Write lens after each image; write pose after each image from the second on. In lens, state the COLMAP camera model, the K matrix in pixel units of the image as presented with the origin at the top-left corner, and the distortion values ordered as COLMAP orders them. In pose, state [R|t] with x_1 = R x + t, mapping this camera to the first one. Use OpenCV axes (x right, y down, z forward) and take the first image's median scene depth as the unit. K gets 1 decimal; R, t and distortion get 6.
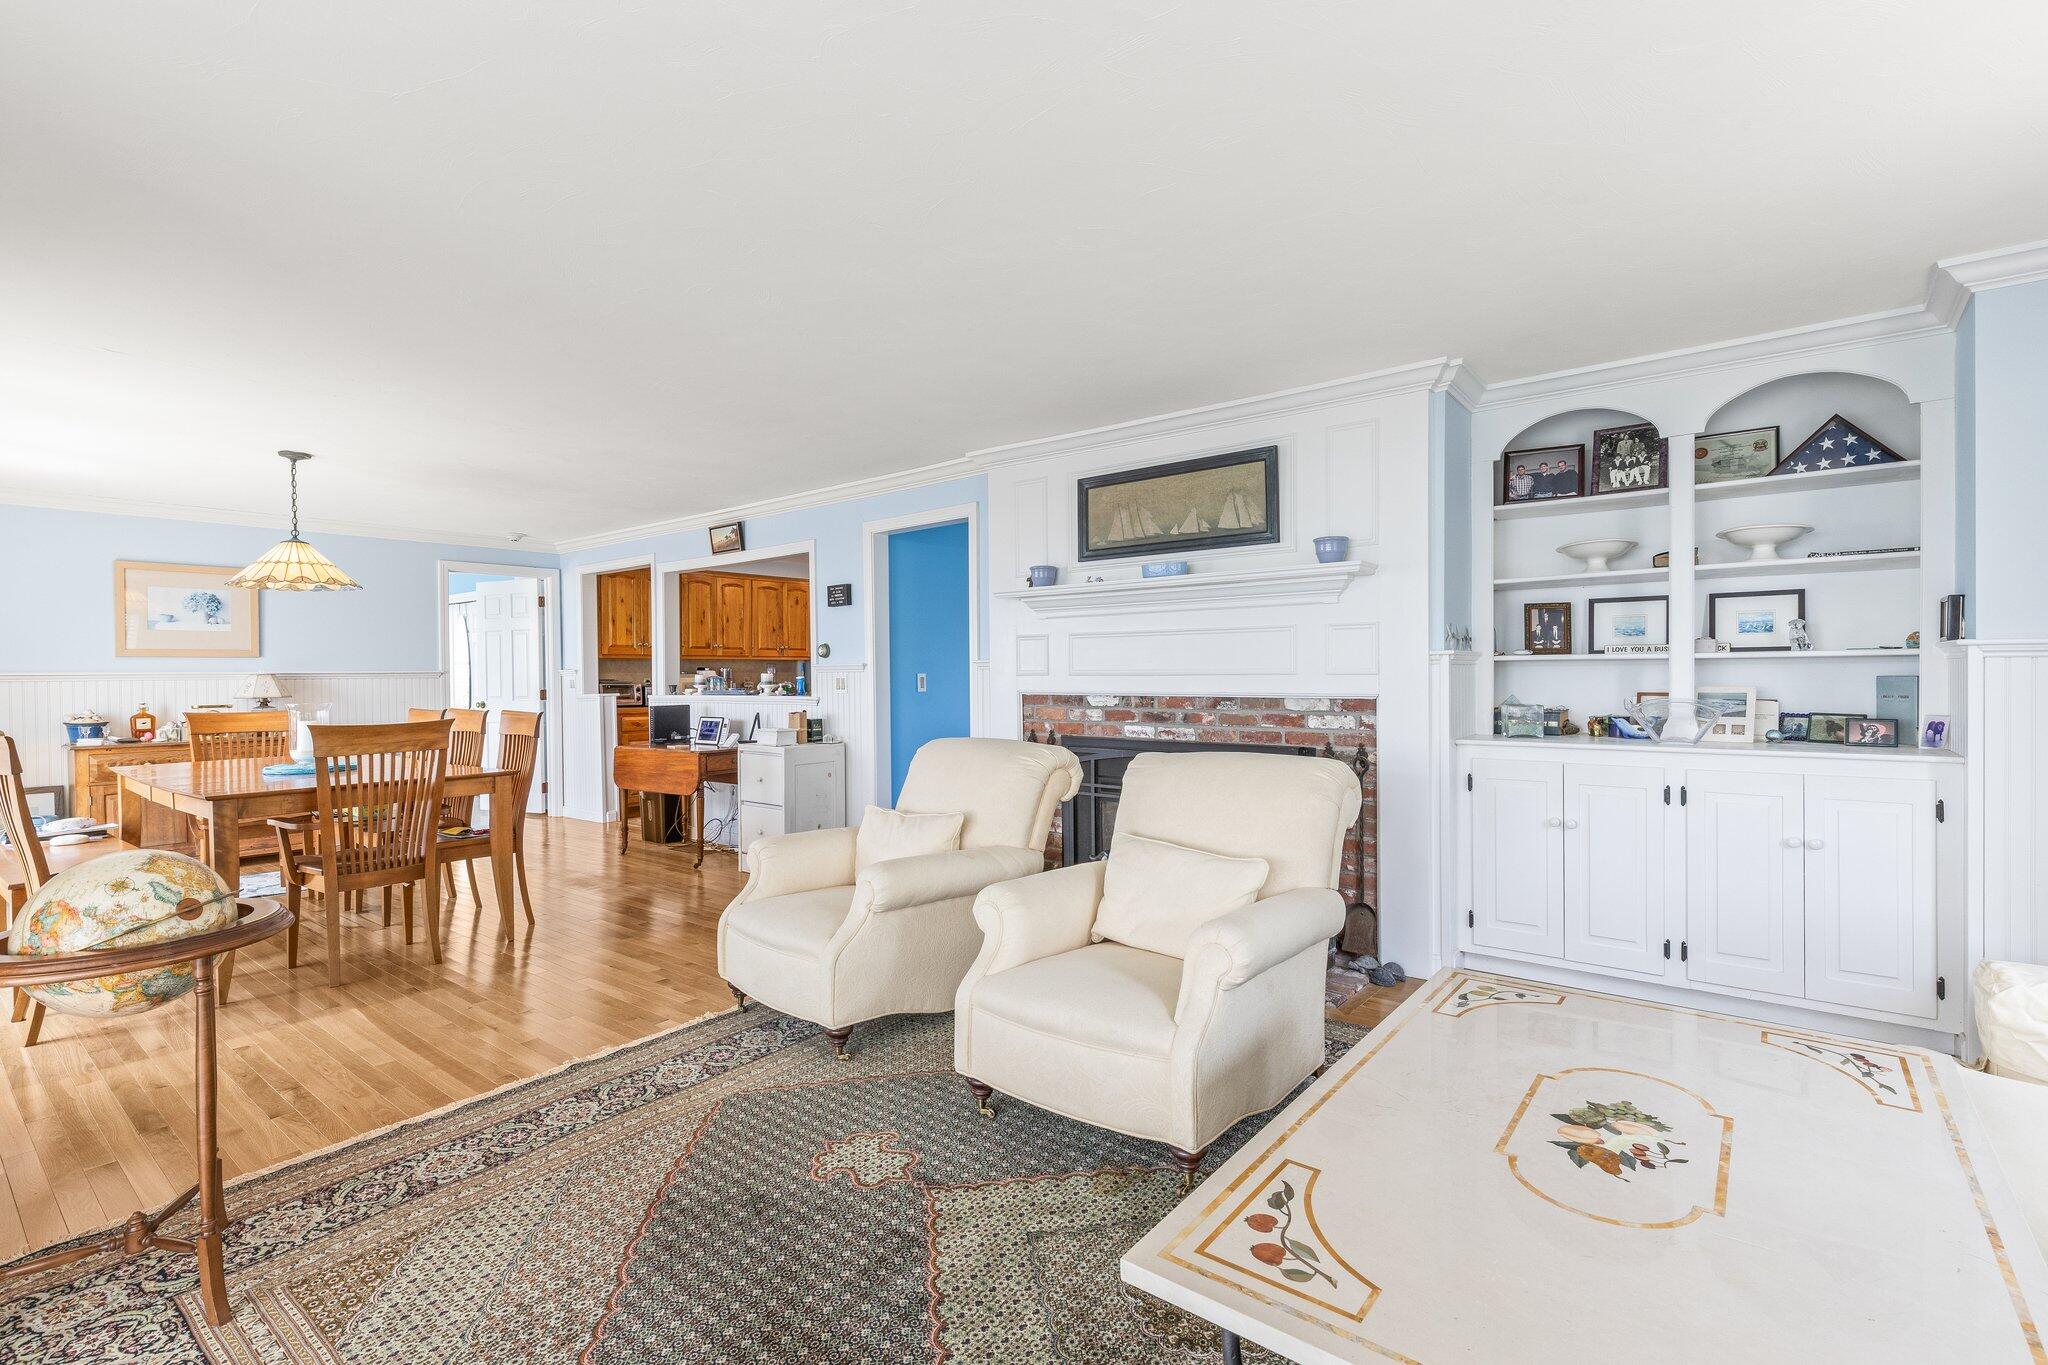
lens RADIAL K [[940.5, 0, 1032.4], [0, 940.5, 680.7], [0, 0, 1]] dist [0.003774, 0.000078]
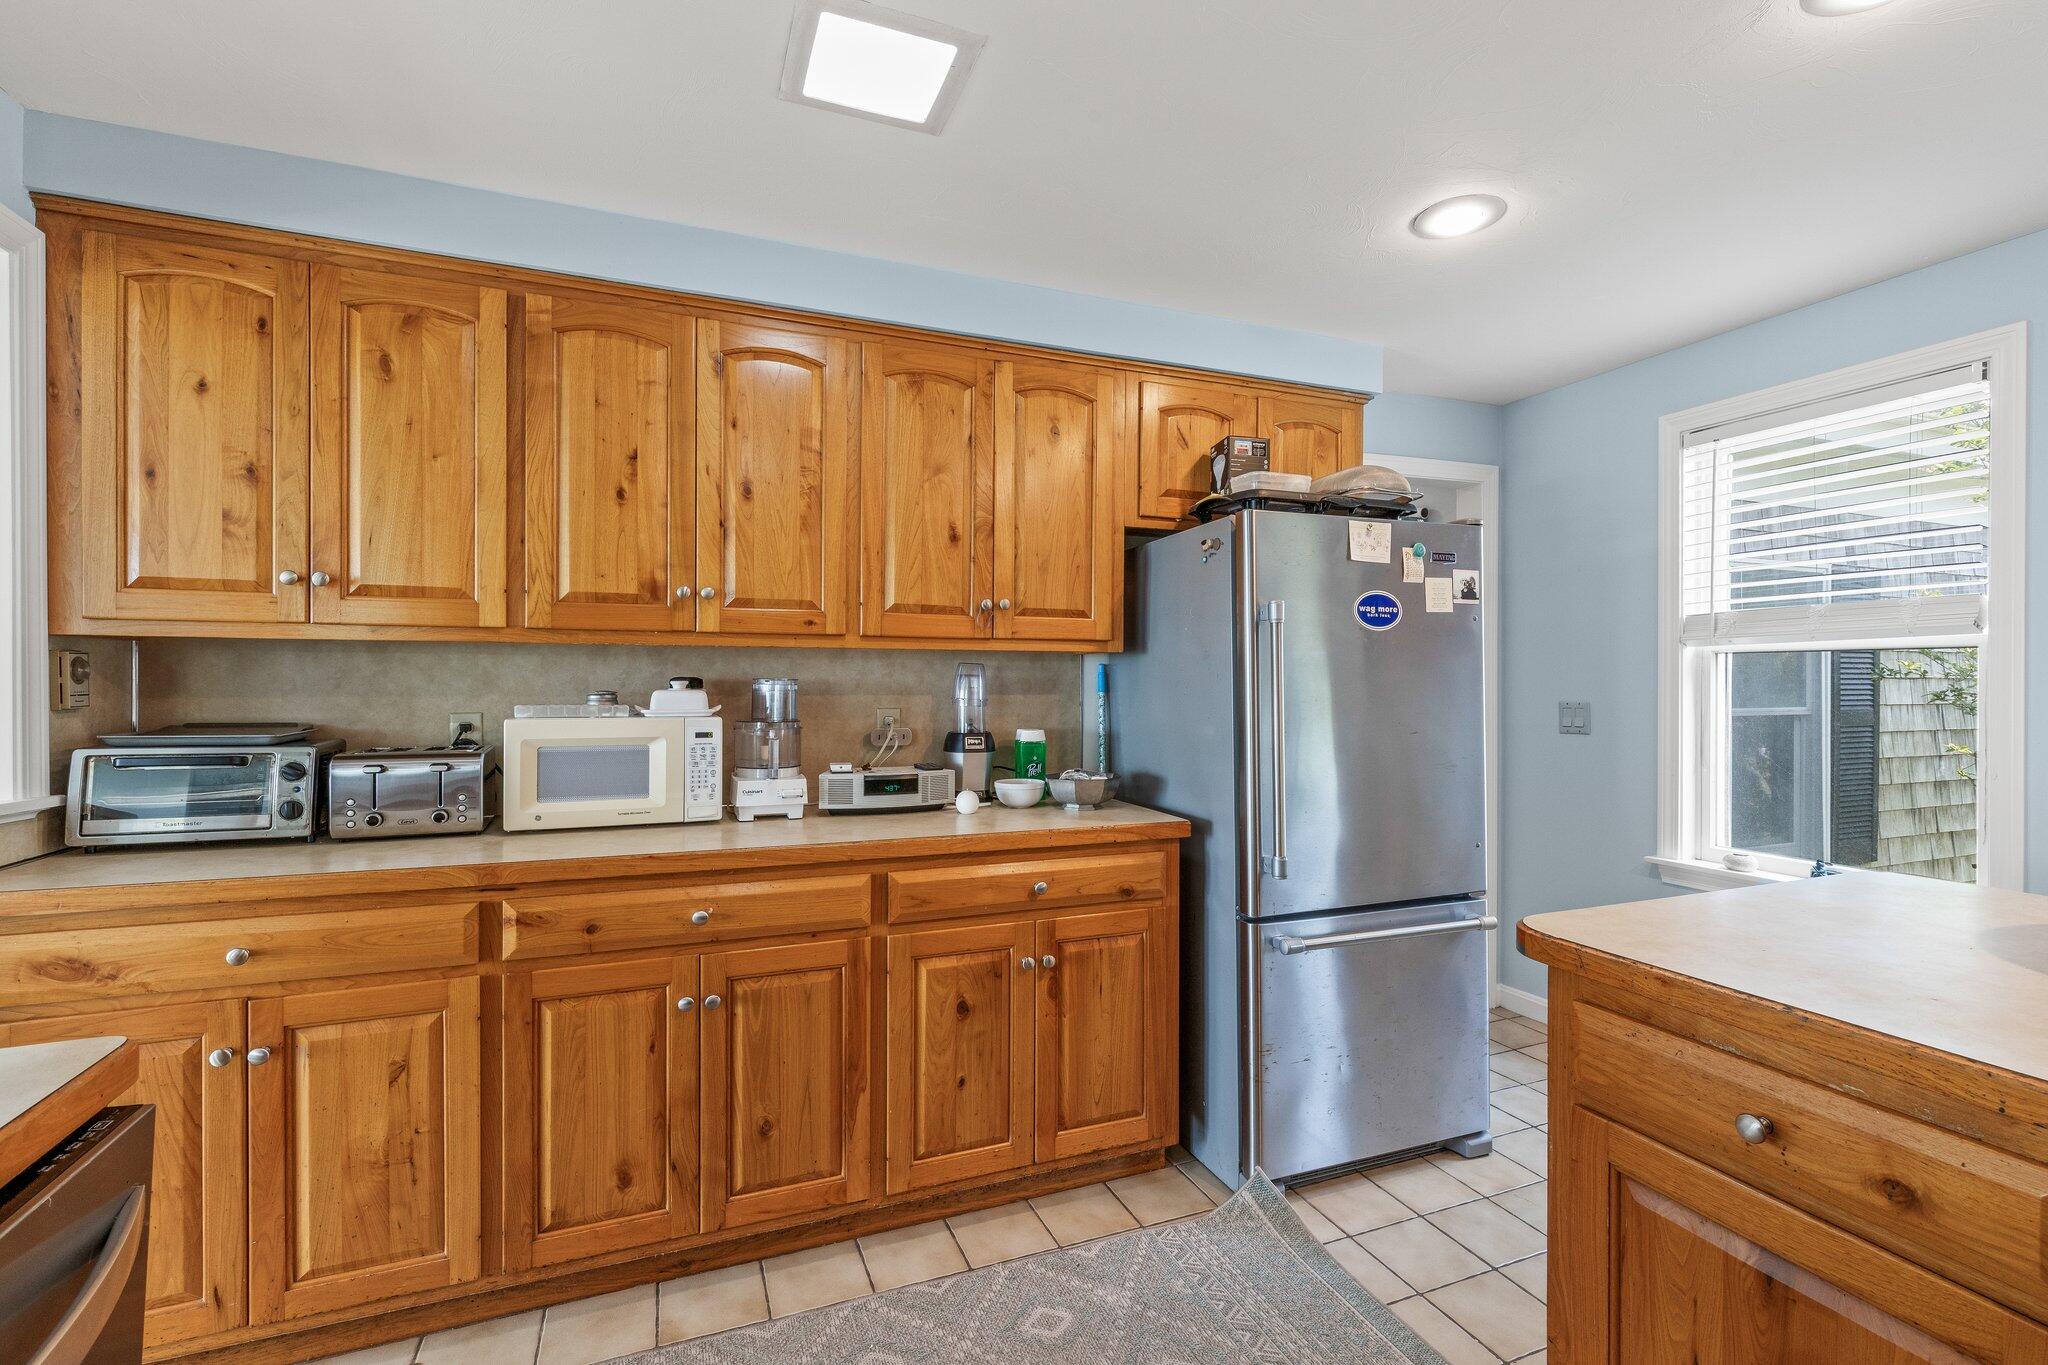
lens RADIAL K [[940.5, 0, 1028.5], [0, 940.5, 680.3], [0, 0, 1]] dist [0.003774, 0.000078]
pose [[0.867653, 0.008244, -0.497101, -0.124414], [-0.012701, 0.999904, -0.005585, -0.012454], [0.497007, 0.011160, 0.867675, 0.777337]]
